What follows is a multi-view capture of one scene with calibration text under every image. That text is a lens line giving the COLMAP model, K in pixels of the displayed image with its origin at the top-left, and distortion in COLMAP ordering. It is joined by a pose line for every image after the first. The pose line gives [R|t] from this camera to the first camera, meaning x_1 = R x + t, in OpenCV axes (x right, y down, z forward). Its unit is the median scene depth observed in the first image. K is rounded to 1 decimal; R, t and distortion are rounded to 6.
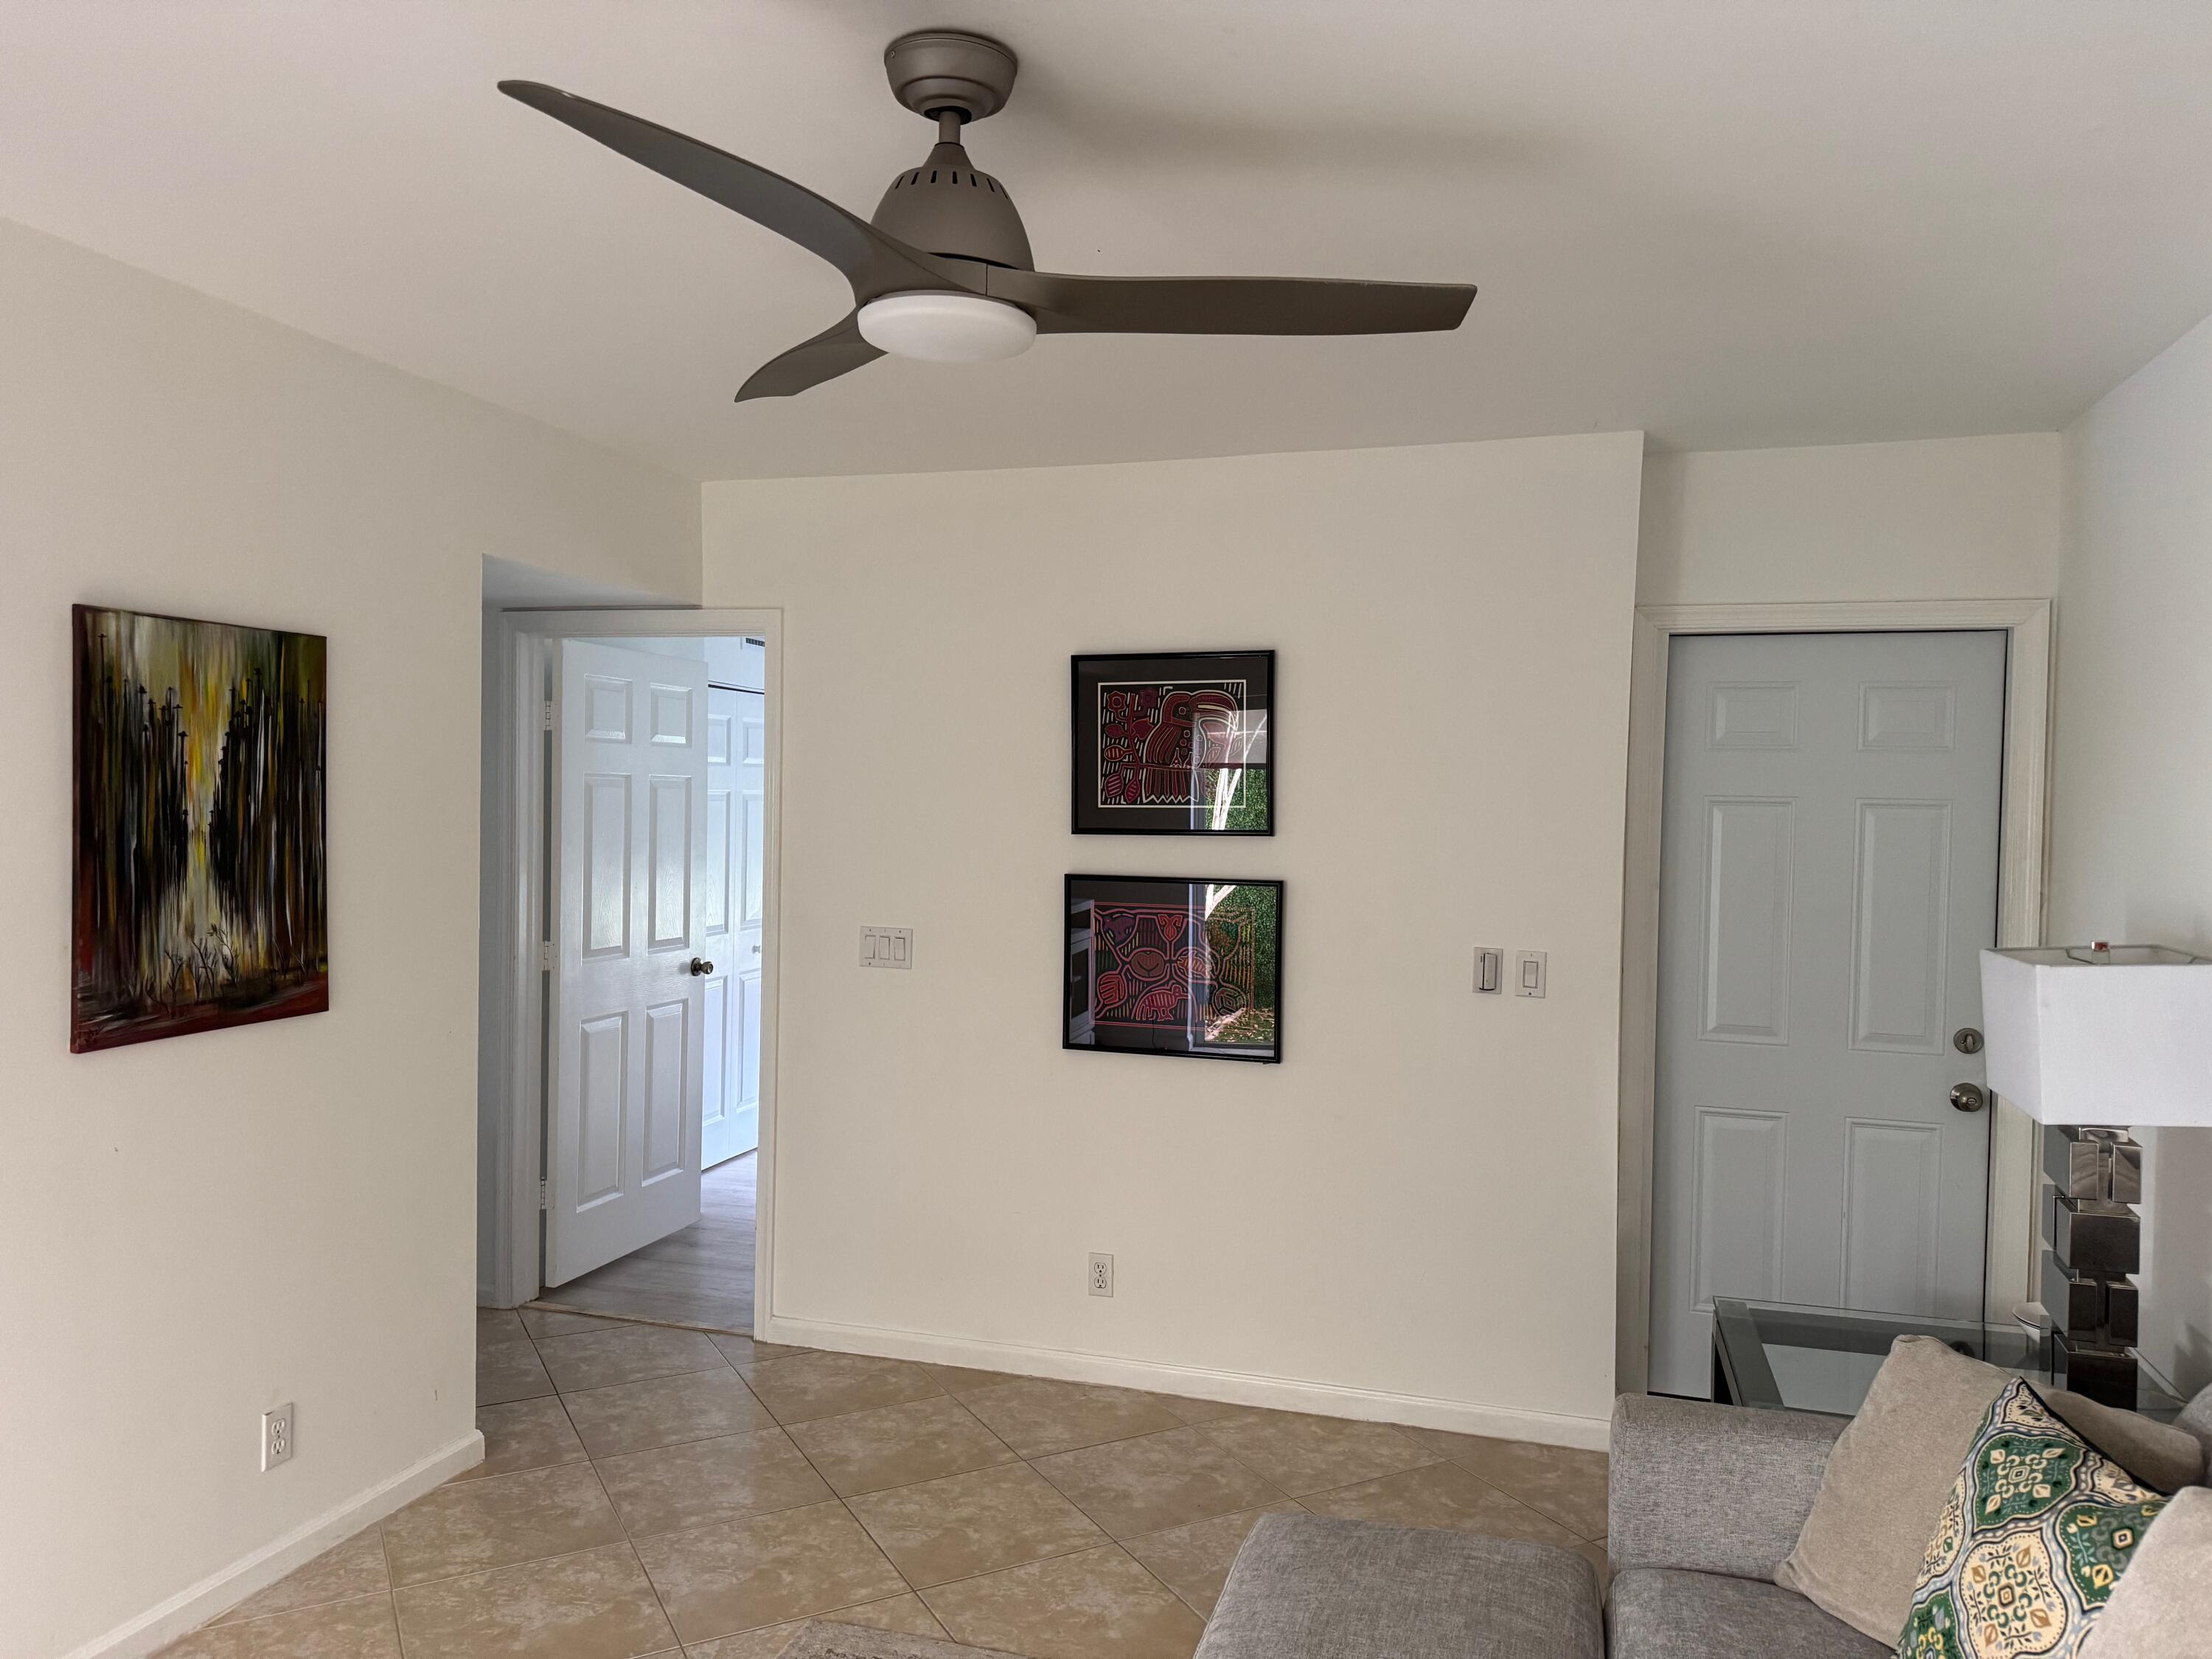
lens RADIAL K [[1548.0, 0, 1094.2], [0, 1548.0, 827.0], [0, 0, 1]] dist [0.042103, -0.044554]
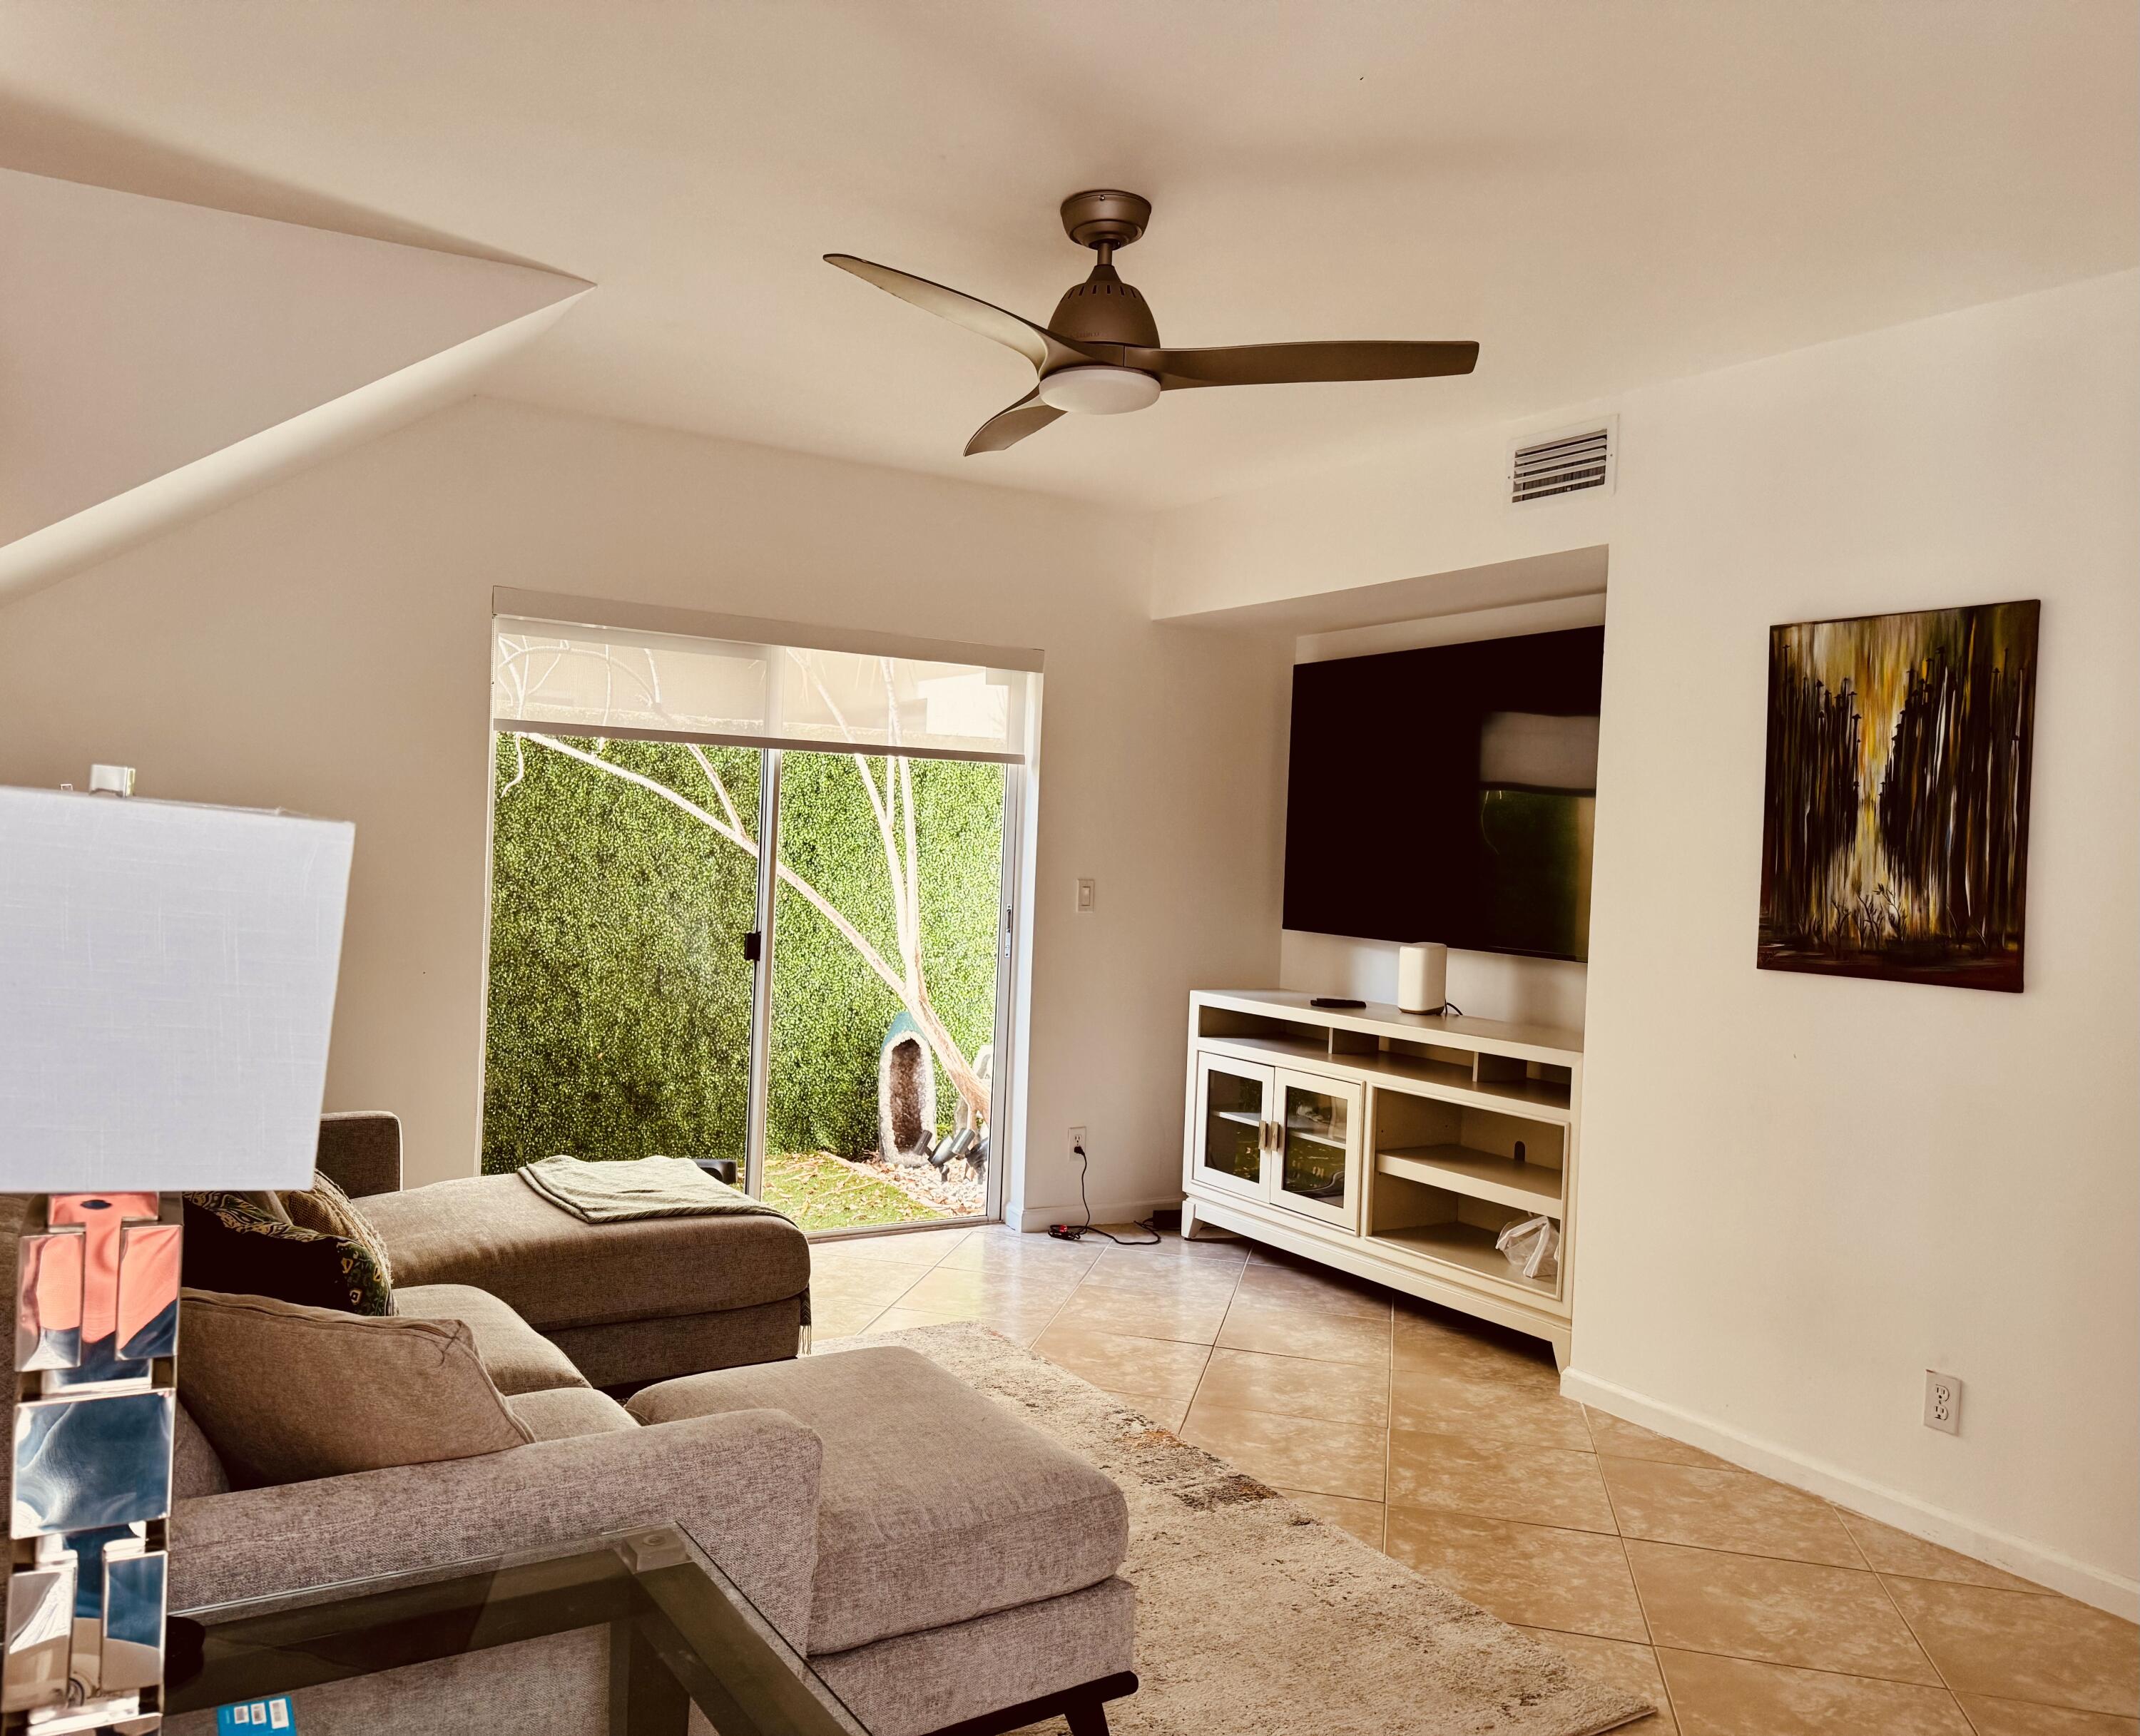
lens RADIAL K [[1580.2, 0, 1054.9], [0, 1580.2, 872.7], [0, 0, 1]] dist [-0.008489, -0.001954]
pose [[-0.642803, -0.030155, -0.765438, 0.678534], [-0.069661, 0.997386, 0.019207, 0.073725], [0.762858, 0.065667, -0.643223, 1.275938]]
